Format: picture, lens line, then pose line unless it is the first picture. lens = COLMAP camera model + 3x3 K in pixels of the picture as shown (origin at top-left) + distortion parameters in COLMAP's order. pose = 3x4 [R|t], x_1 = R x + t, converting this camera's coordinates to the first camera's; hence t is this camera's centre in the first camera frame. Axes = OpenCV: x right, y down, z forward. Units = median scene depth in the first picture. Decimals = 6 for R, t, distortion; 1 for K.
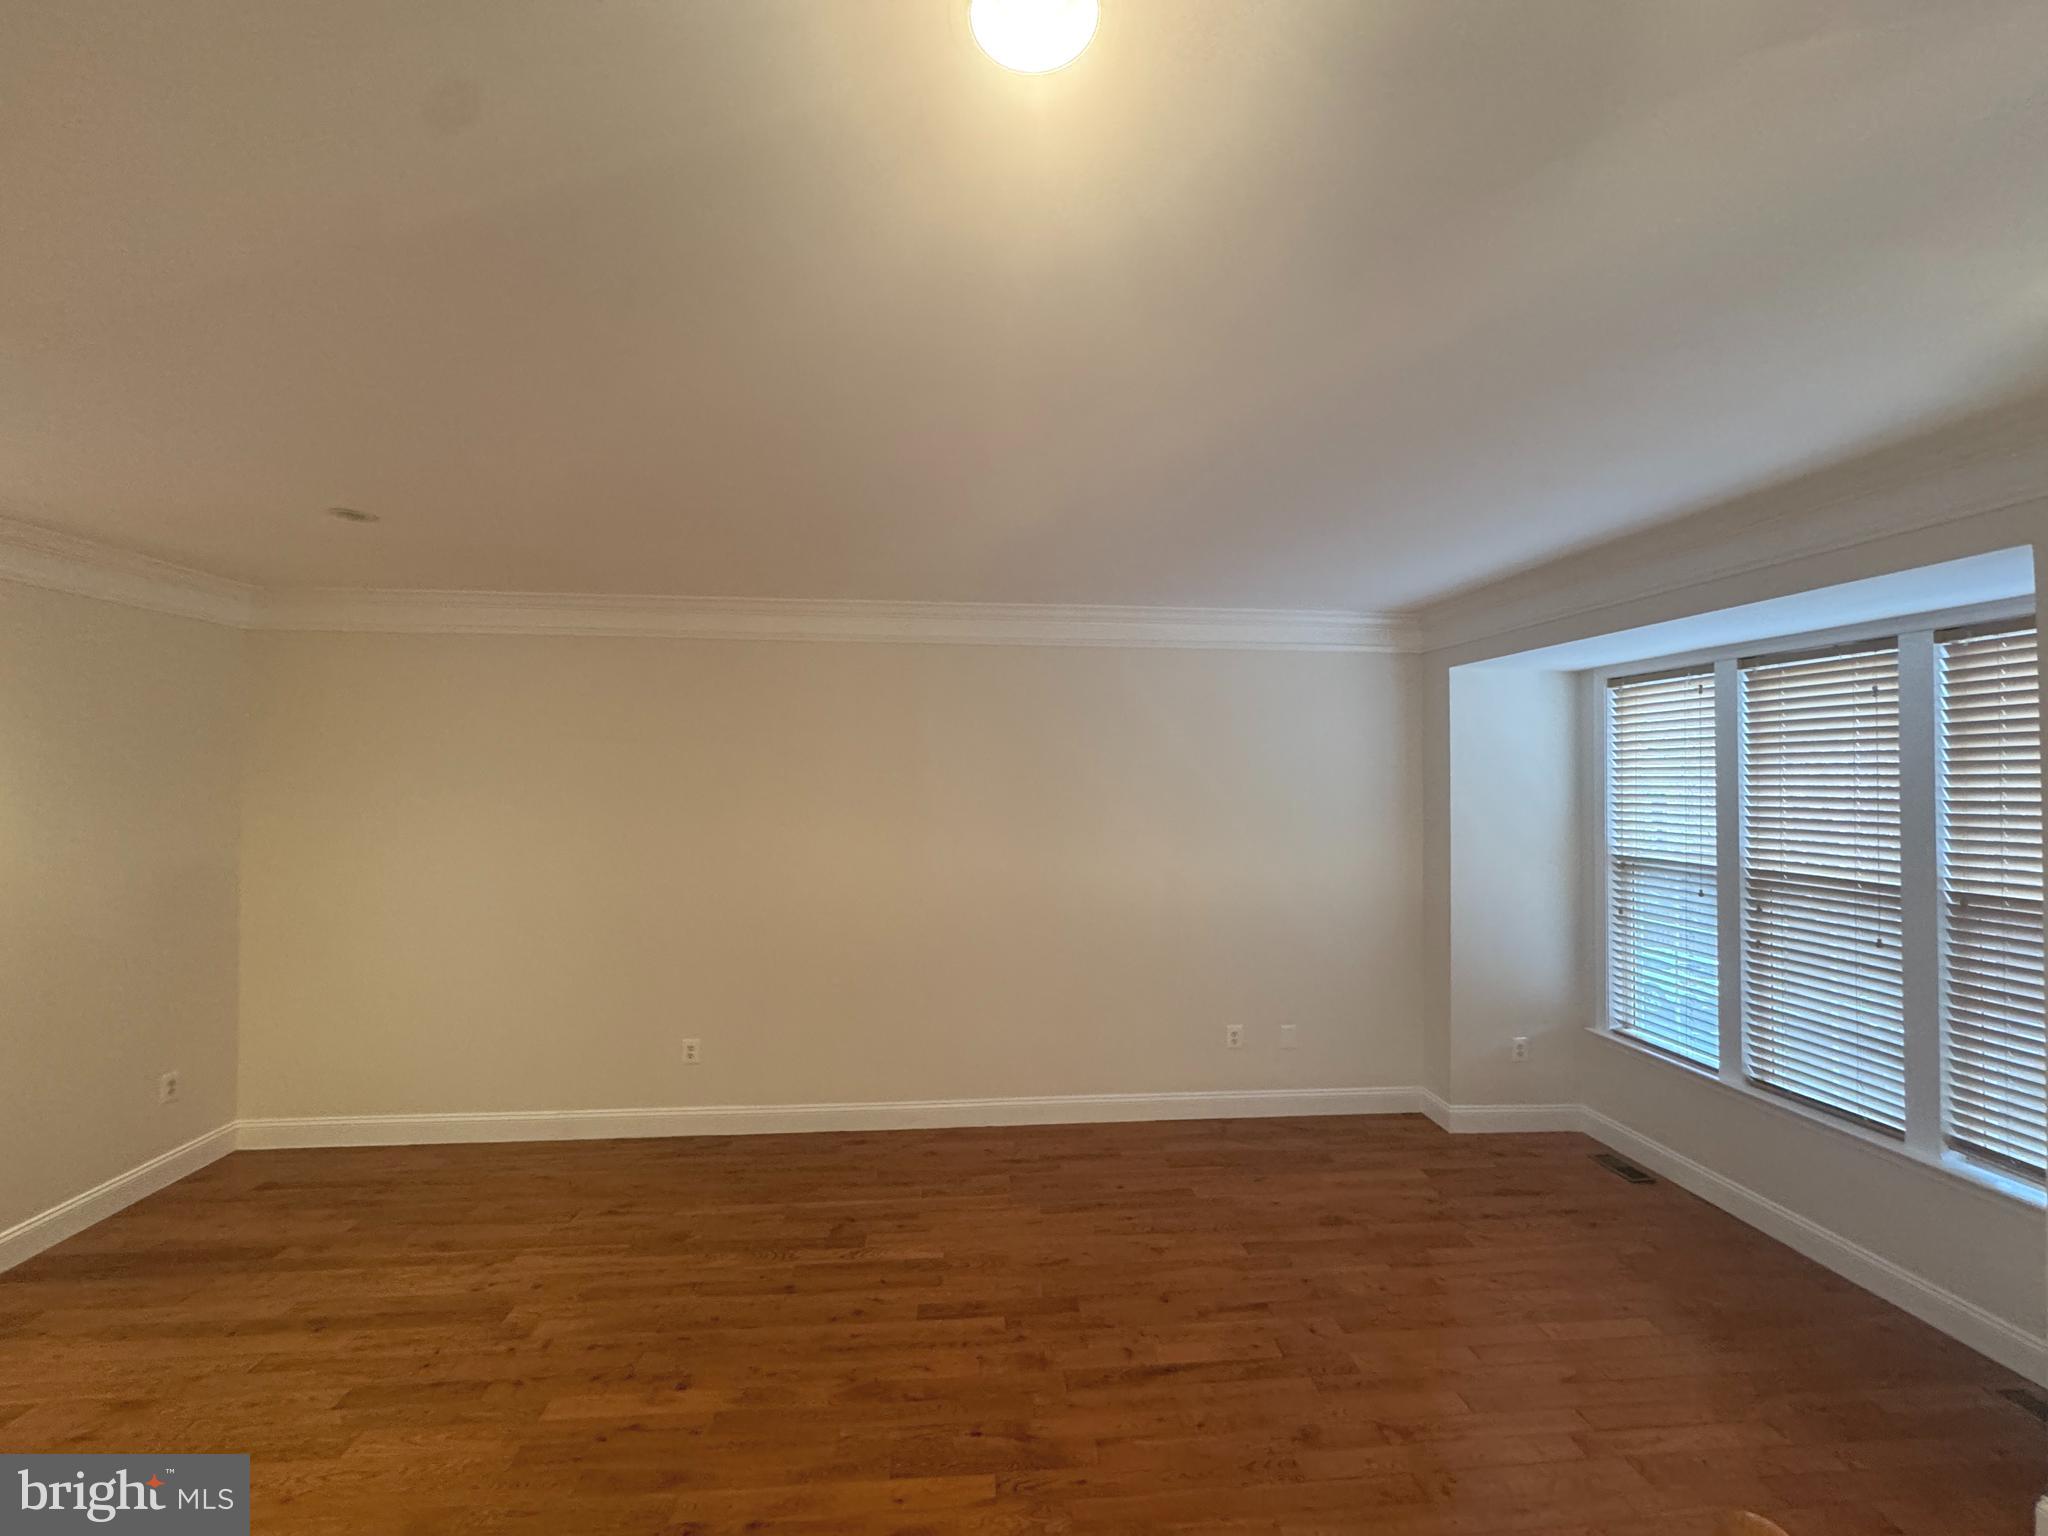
lens RADIAL K [[814.5, 0, 1029.3], [0, 814.5, 767.5], [0, 0, 1]] dist [-0.002046, -0.000226]
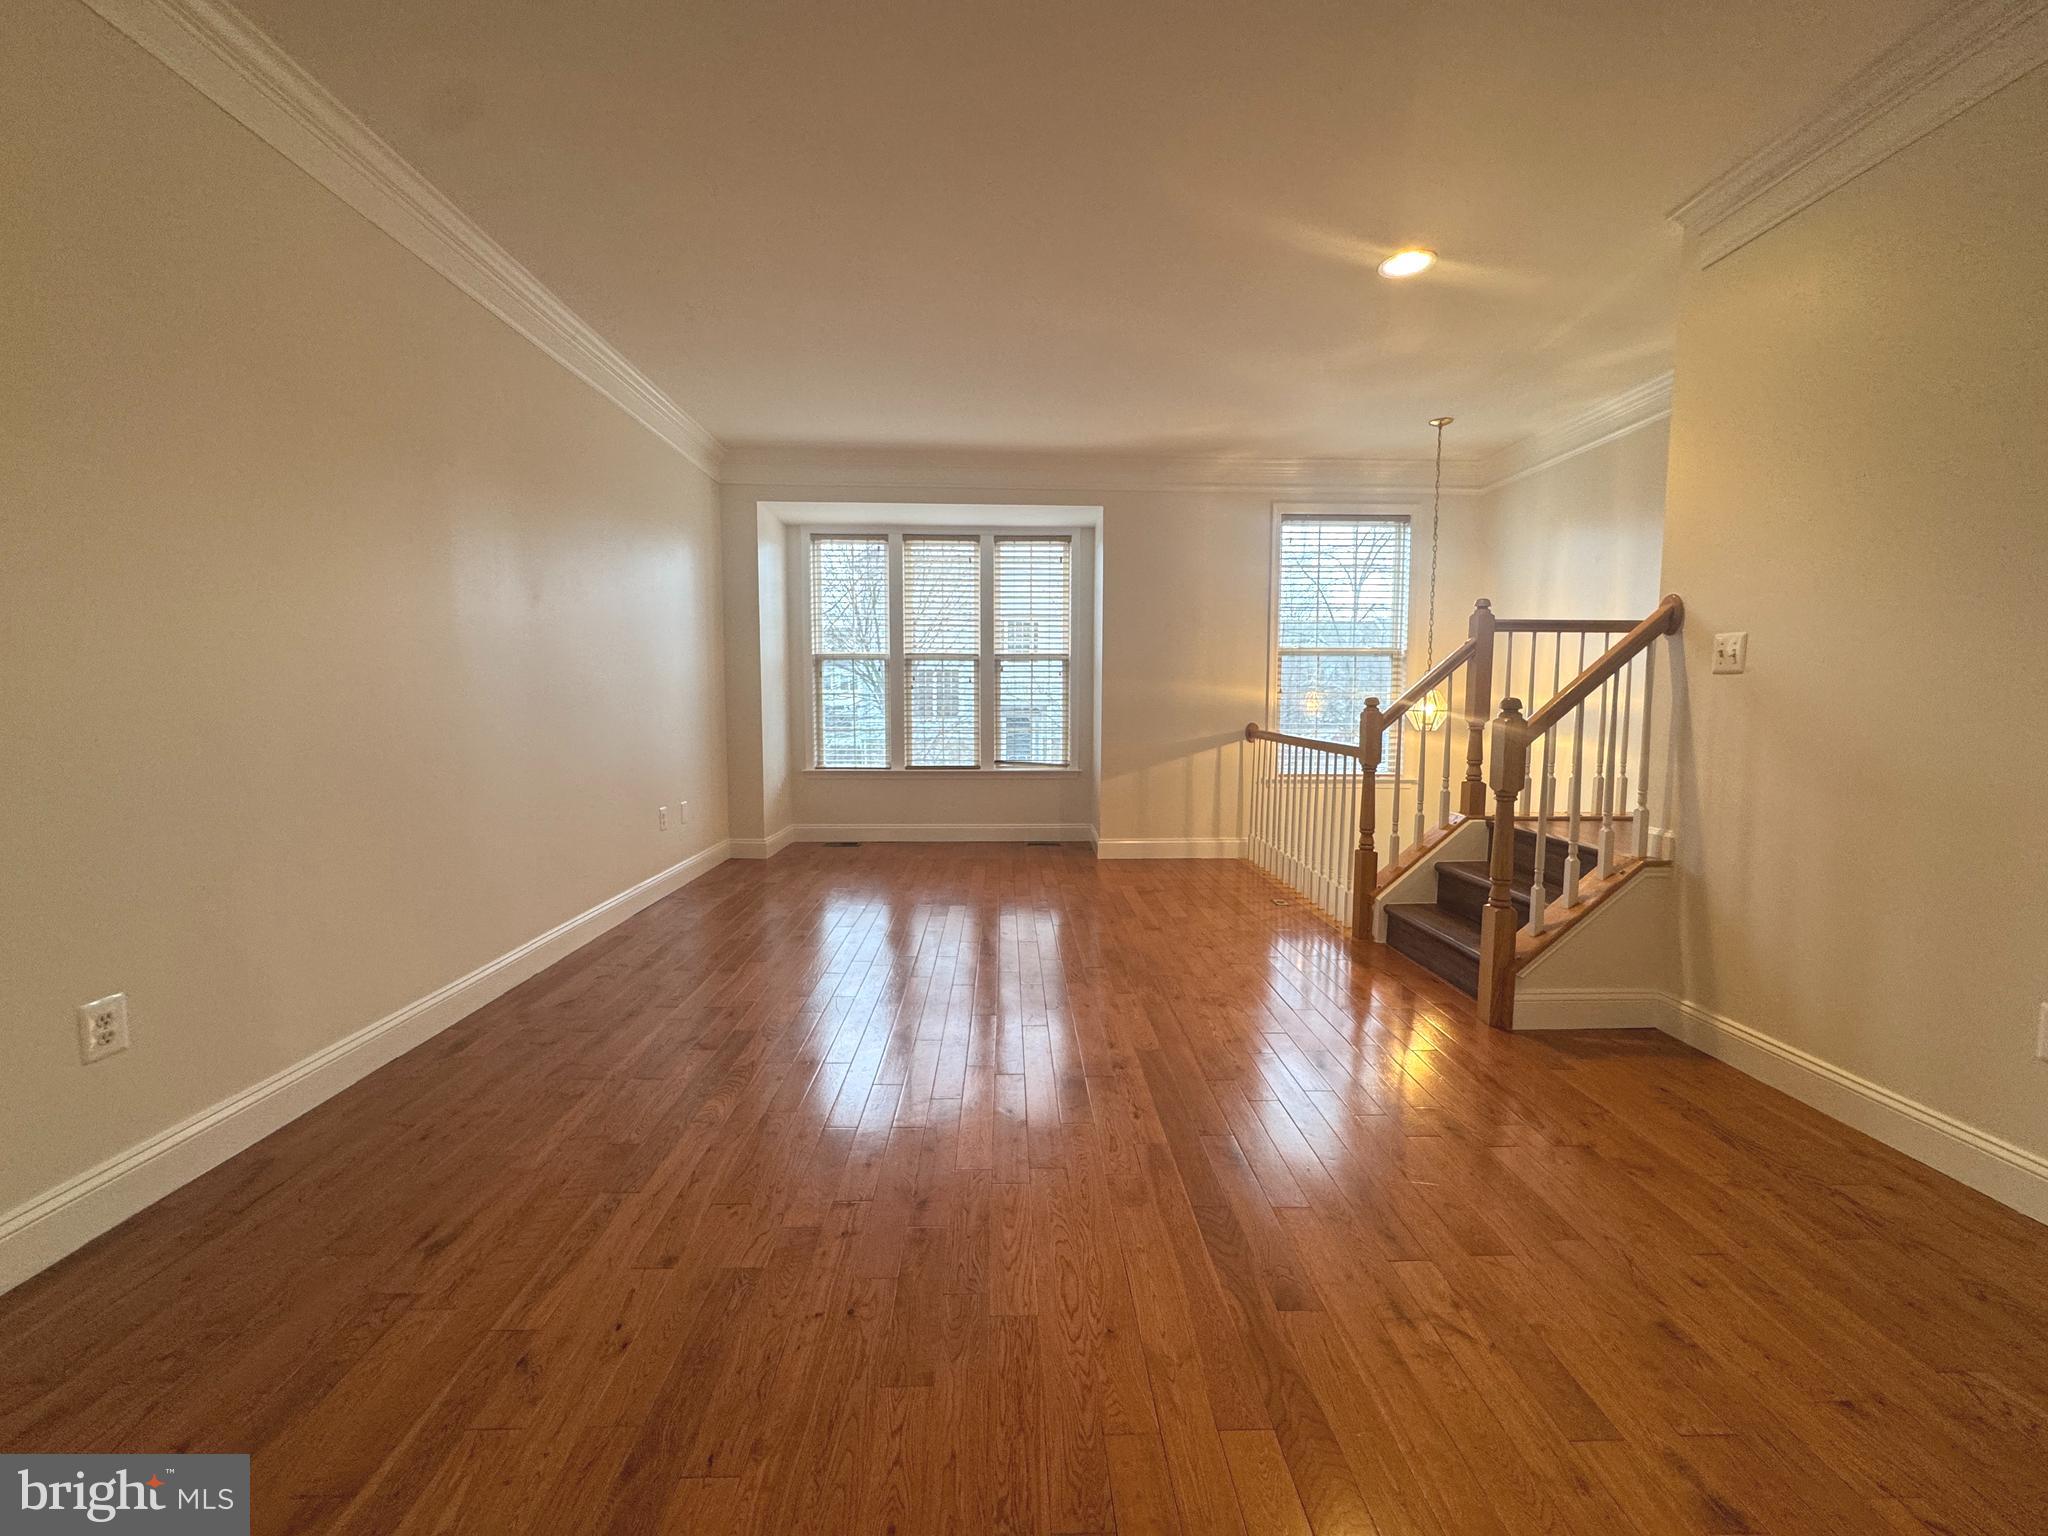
lens RADIAL K [[814.5, 0, 1016.6], [0, 814.5, 762.9], [0, 0, 1]] dist [-0.002046, -0.000226]
pose [[0.072646, -0.087689, 0.993495, -0.890834], [-0.024687, 0.995664, 0.089685, 0.189469], [-0.997052, -0.031042, 0.070166, 0.584409]]
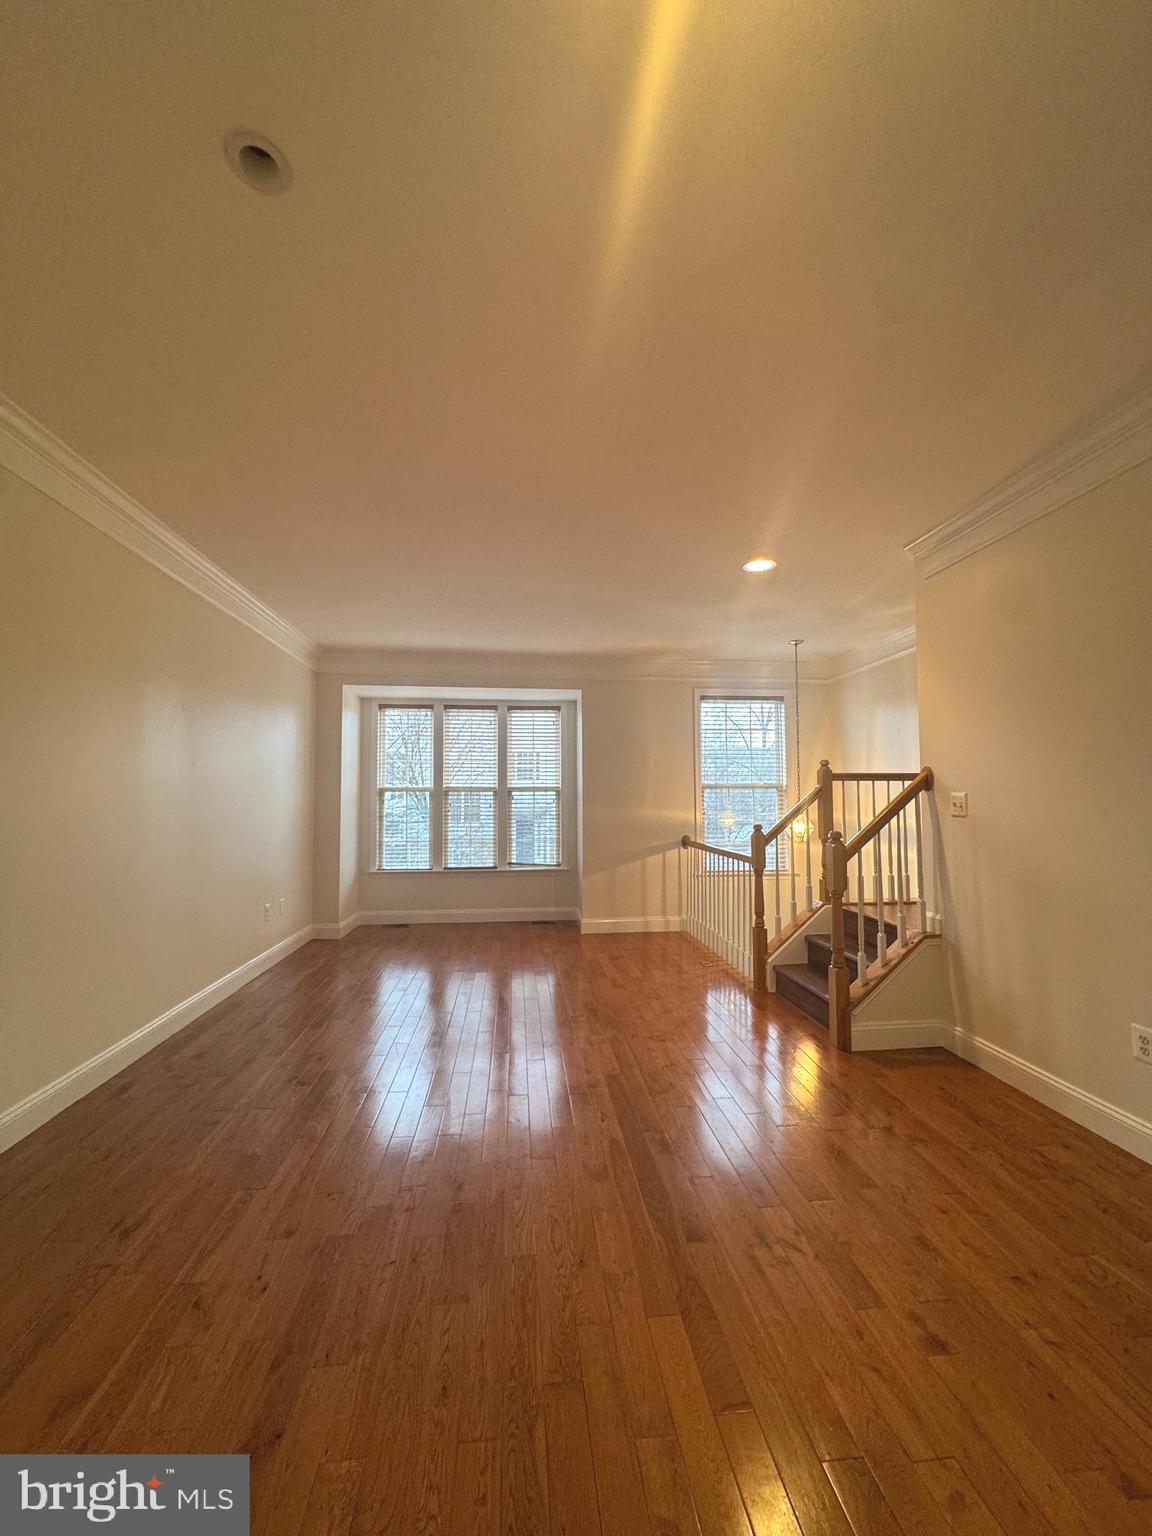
lens RADIAL K [[610.9, 0, 570.1], [0, 610.9, 766.2], [0, 0, 1]] dist [-0.002046, -0.000226]
pose [[-0.003020, 0.051000, 0.998694, -1.008303], [-0.020603, 0.998483, -0.051052, 0.142934], [-0.999783, -0.020731, -0.001965, 0.575558]]
